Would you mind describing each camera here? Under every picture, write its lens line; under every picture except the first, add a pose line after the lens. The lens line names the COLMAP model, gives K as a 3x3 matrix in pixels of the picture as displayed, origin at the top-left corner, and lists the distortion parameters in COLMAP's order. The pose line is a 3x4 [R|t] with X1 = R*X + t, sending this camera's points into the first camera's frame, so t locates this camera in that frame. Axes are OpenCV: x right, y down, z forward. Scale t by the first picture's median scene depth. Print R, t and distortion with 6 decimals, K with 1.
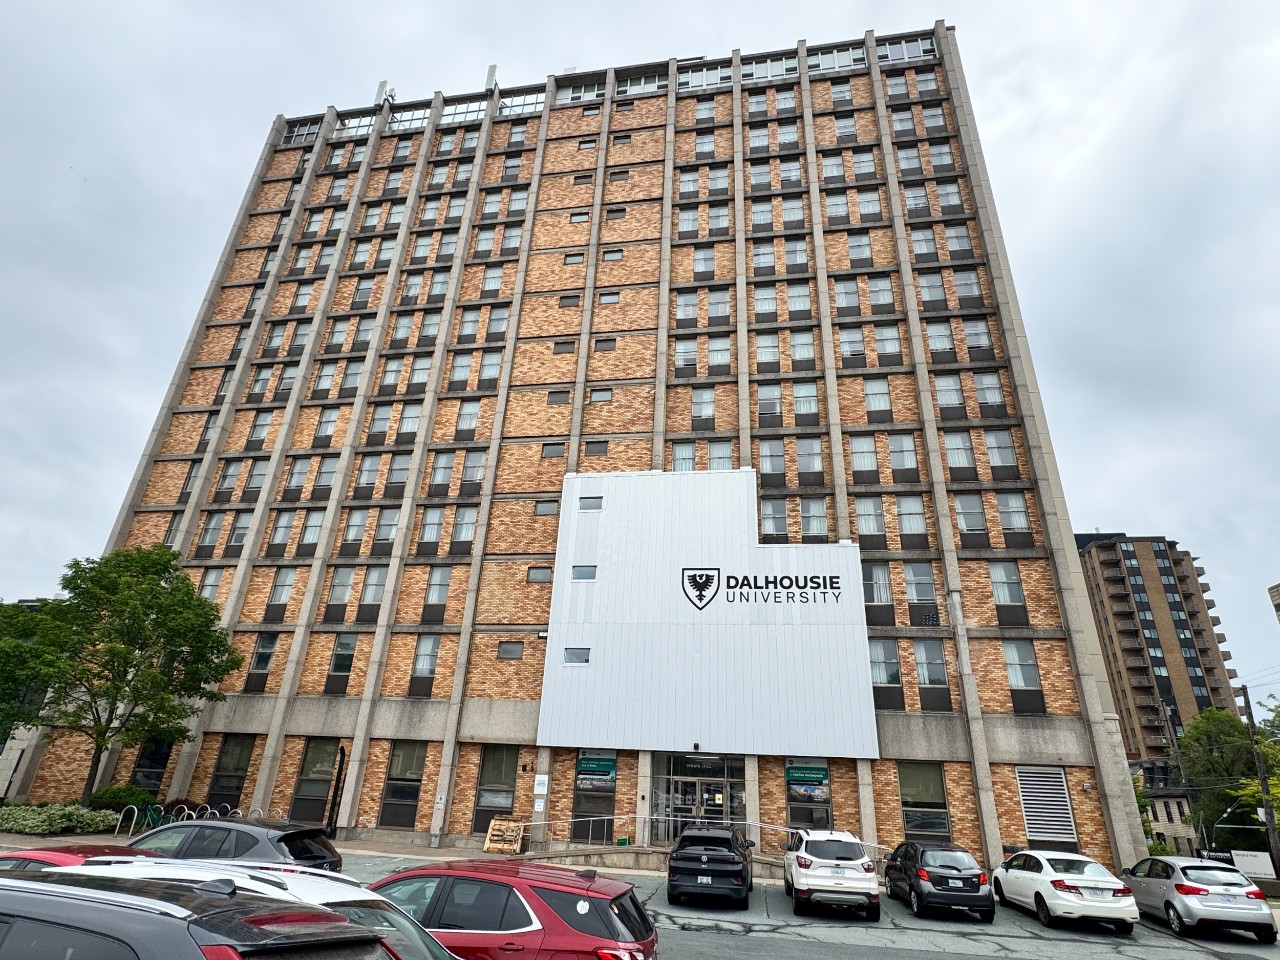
lens RADIAL K [[674.2, 0, 640.0], [0, 674.2, 480.0], [0, 0, 1]] dist [0.000155, -0.000730]
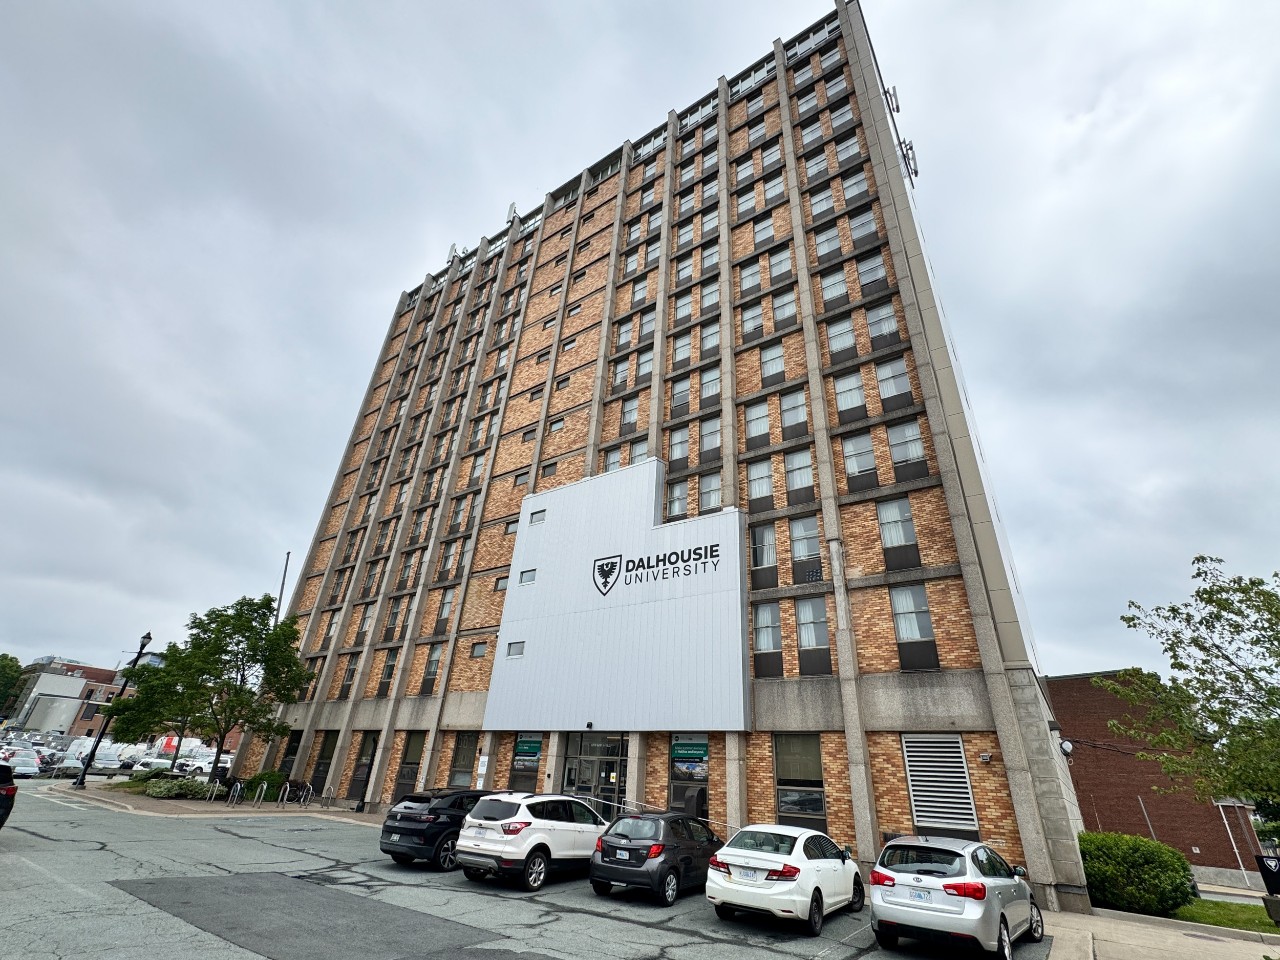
lens RADIAL K [[566.8, 0, 640.0], [0, 566.8, 480.0], [0, 0, 1]] dist [-0.001117, -0.000053]
pose [[0.907458, -0.193943, -0.372701, 0.516304], [0.159747, 0.979730, -0.120870, 0.132824], [0.388589, 0.050147, 0.920046, 0.192318]]
